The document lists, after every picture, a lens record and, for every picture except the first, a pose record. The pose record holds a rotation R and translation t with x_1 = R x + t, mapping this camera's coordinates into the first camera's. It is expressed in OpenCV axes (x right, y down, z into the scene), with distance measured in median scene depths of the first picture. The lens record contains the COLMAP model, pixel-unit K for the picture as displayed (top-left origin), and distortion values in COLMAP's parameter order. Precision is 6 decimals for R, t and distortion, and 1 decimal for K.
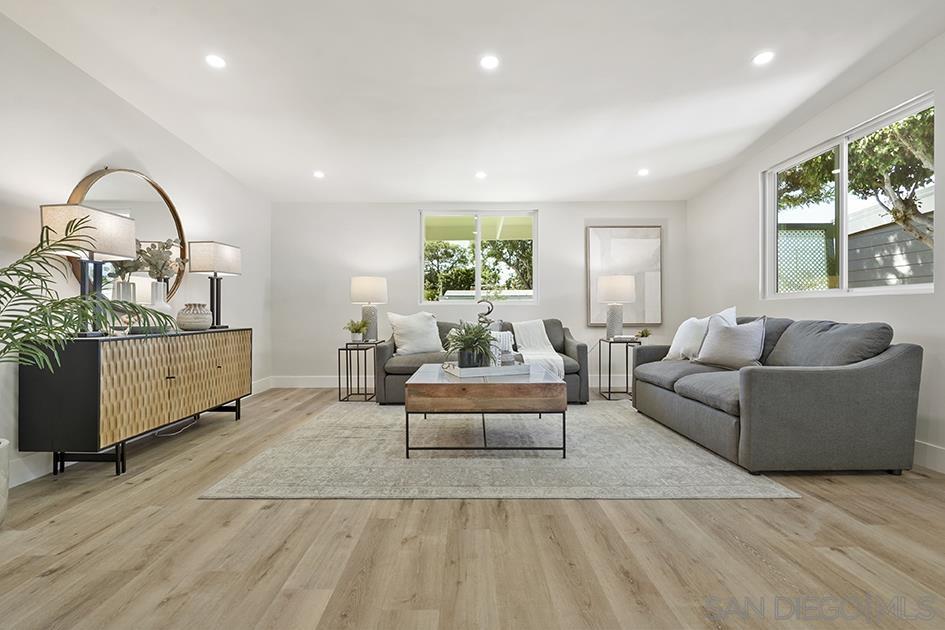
lens RADIAL K [[428.2, 0, 468.3], [0, 428.2, 311.9], [0, 0, 1]] dist [-0.001294, 0.000368]
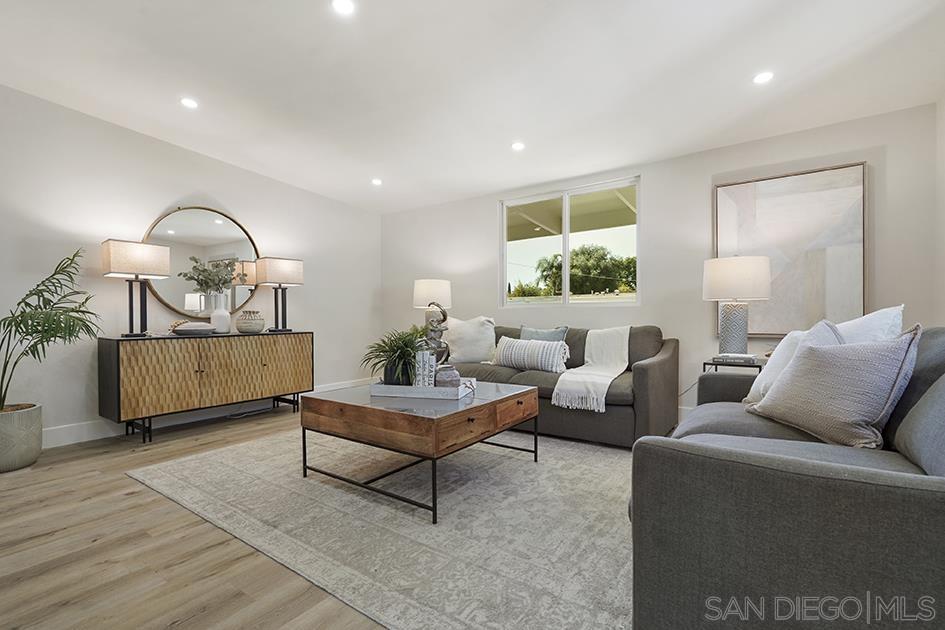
lens RADIAL K [[432.5, 0, 465.7], [0, 432.5, 321.3], [0, 0, 1]] dist [-0.000987, -0.000045]
pose [[0.816282, 0.004321, -0.577638, 0.681894], [0.004718, 0.999889, 0.014146, -0.004666], [0.577634, -0.014272, 0.816171, 0.448612]]
